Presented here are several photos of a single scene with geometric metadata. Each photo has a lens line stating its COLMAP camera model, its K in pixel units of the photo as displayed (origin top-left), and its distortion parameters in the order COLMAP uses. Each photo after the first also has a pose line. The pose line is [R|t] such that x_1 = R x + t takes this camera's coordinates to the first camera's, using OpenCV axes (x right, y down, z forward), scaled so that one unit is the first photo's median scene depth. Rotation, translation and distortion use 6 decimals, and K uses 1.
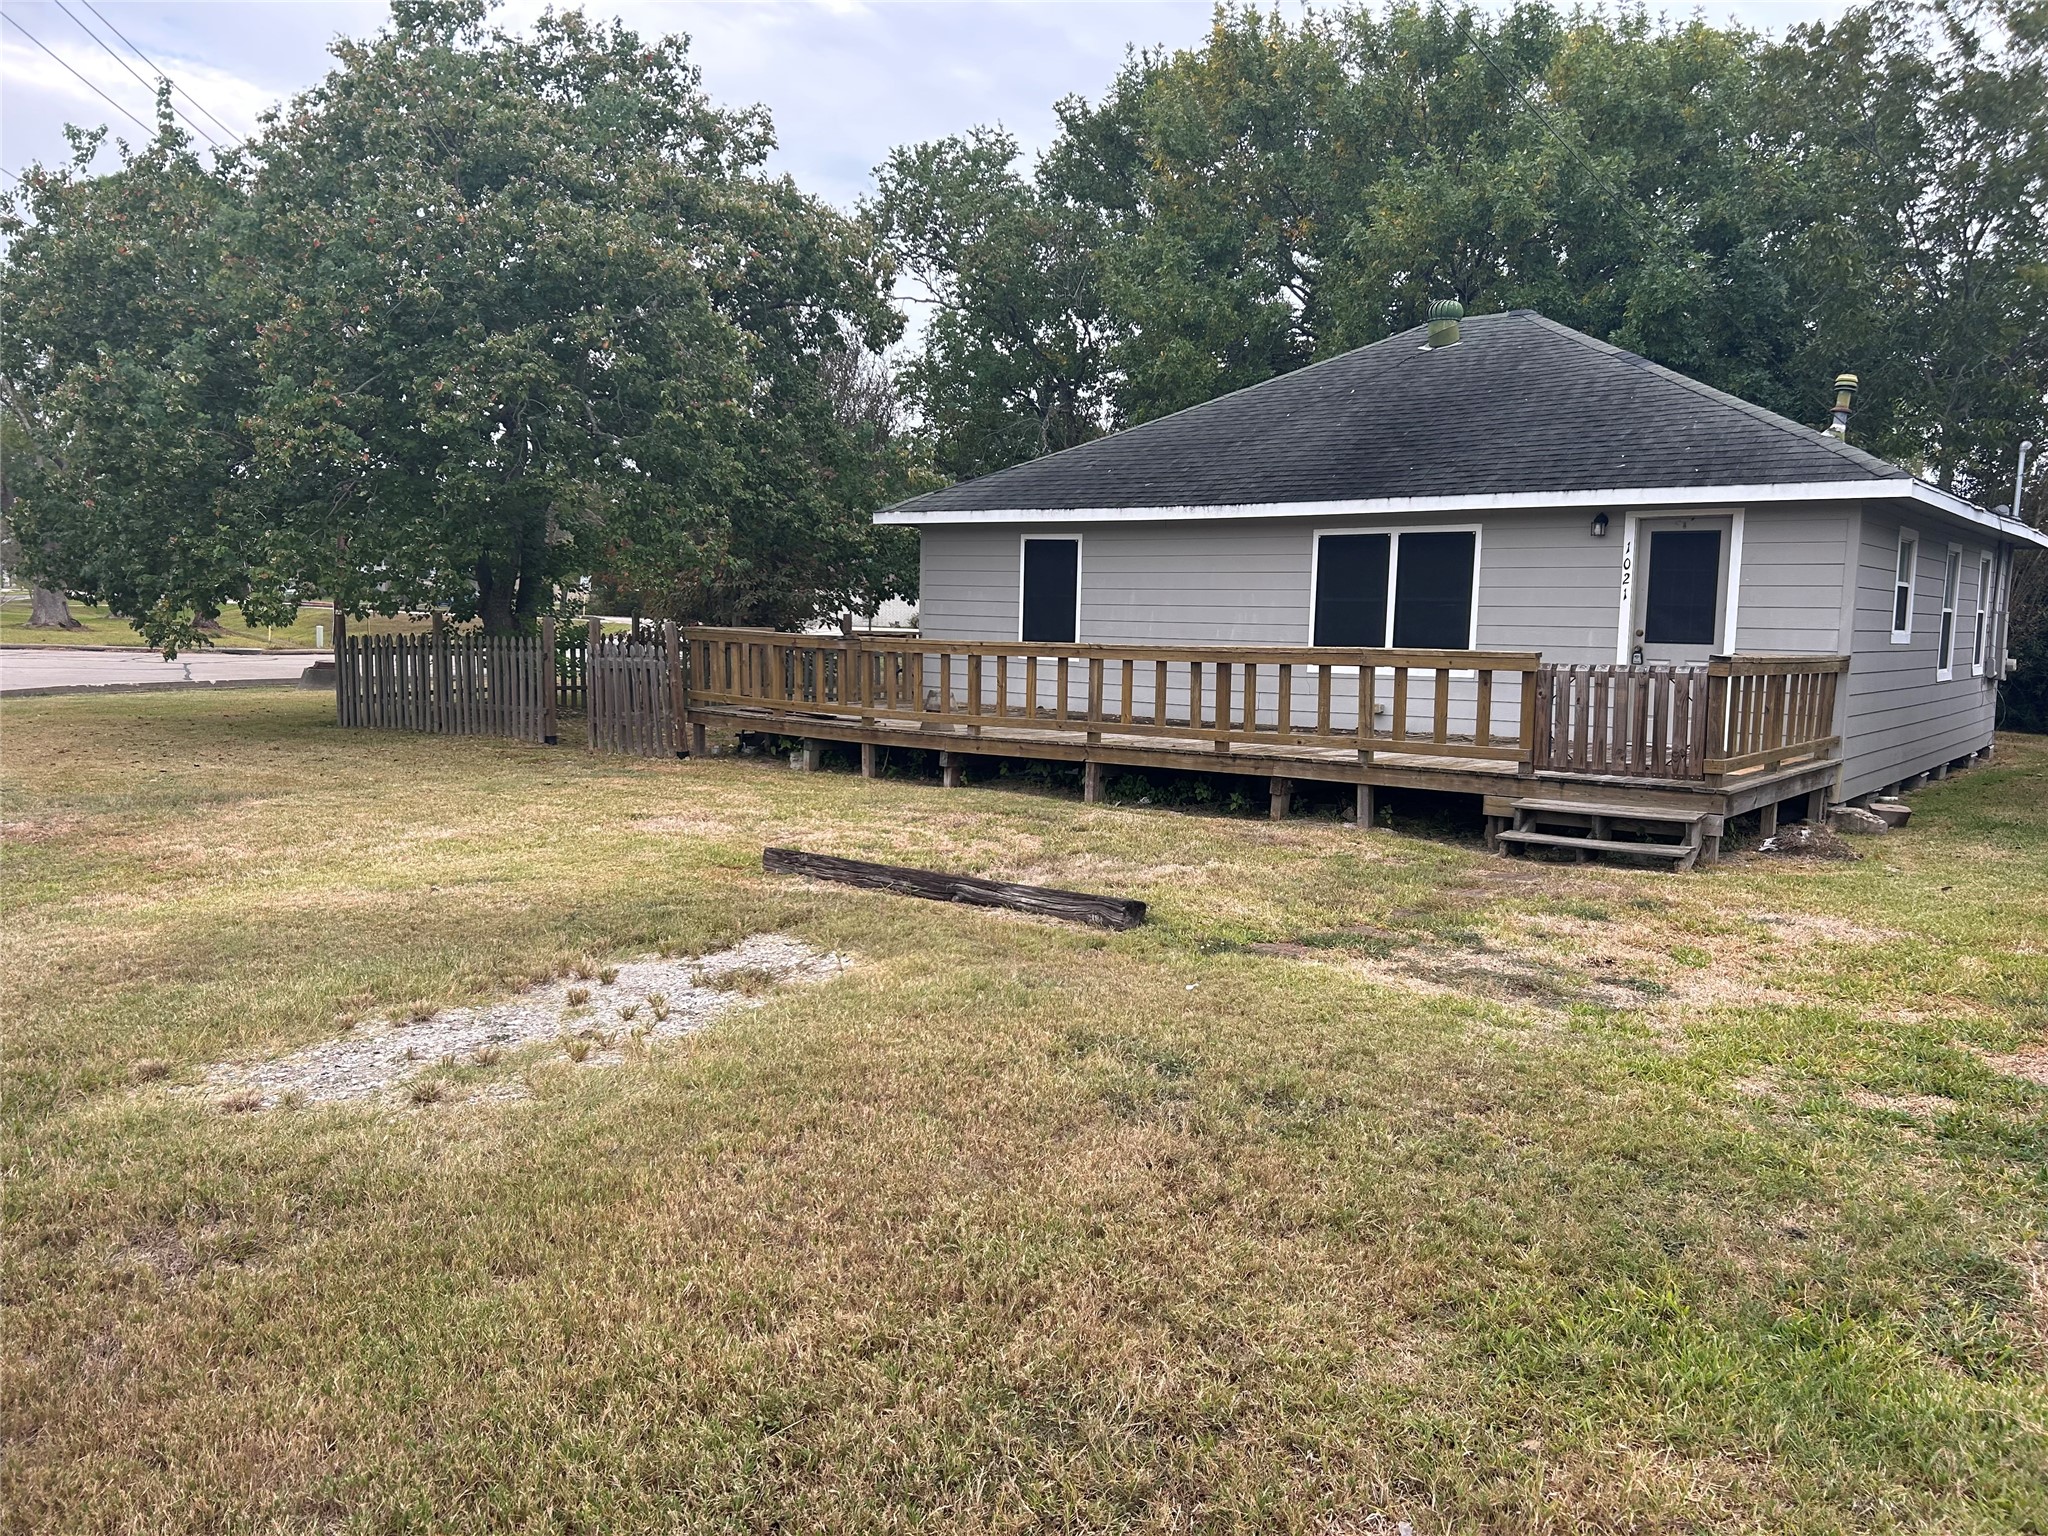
lens RADIAL K [[1513.5, 0, 1018.4], [0, 1513.5, 777.8], [0, 0, 1]] dist [0.186842, -0.470561]
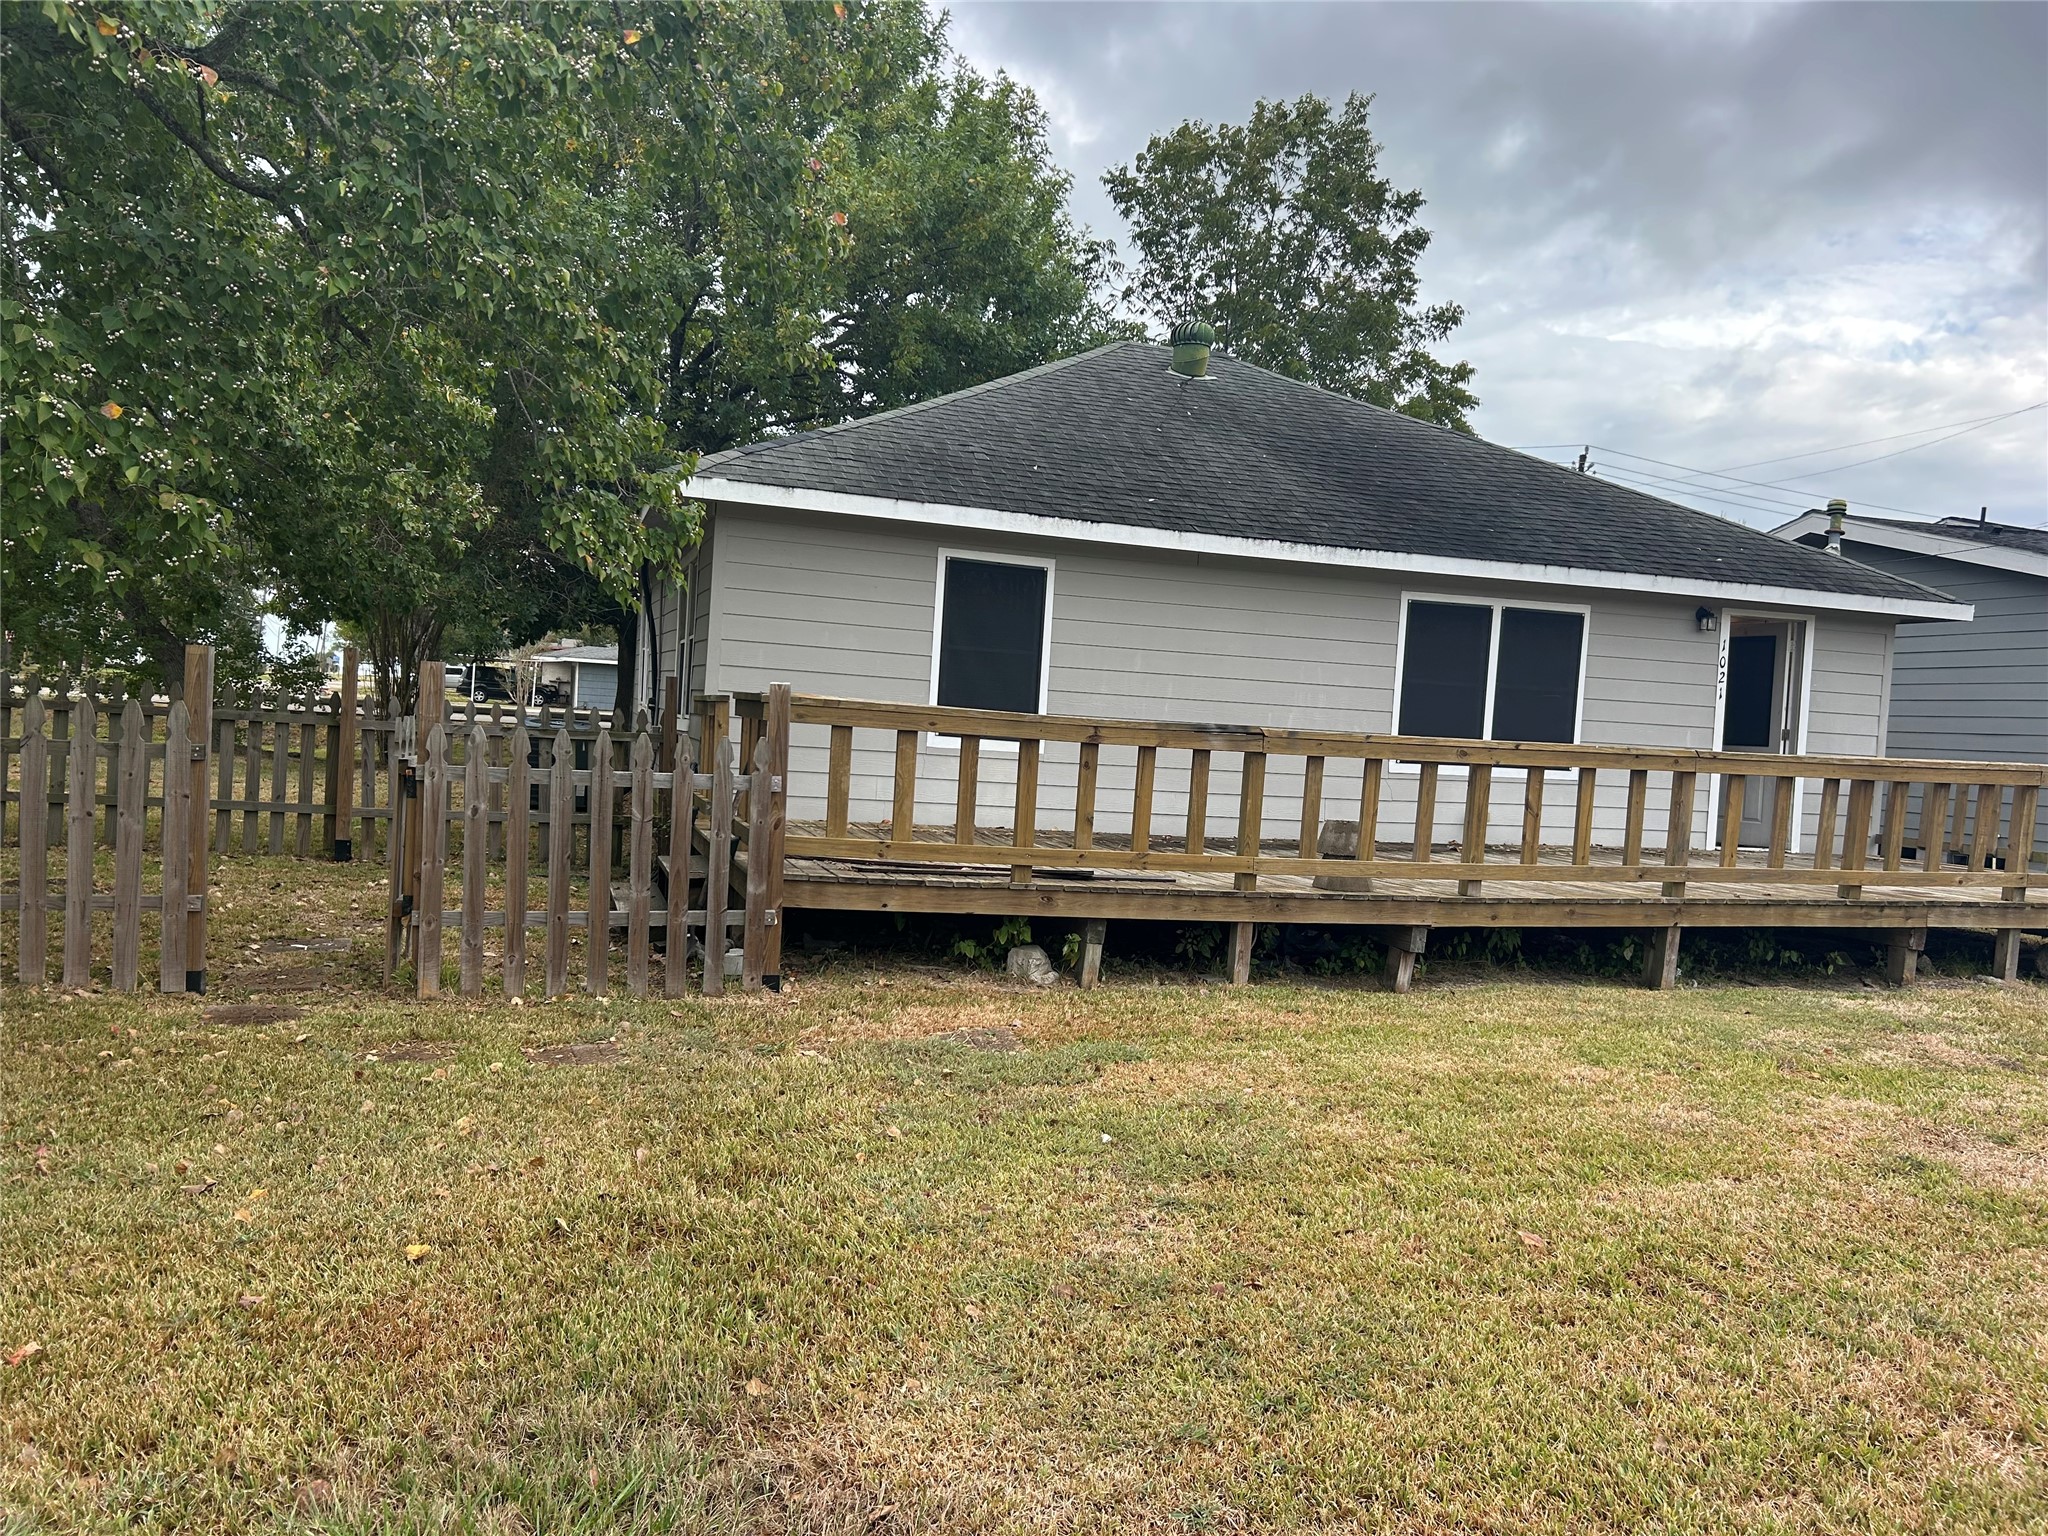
lens RADIAL K [[1513.5, 0, 1018.4], [0, 1513.5, 777.8], [0, 0, 1]] dist [0.186842, -0.470561]
pose [[0.610585, -0.016425, 0.791781, -0.575765], [0.037204, 0.999276, -0.007961, -0.069999], [-0.791076, 0.034319, 0.610754, 0.705768]]
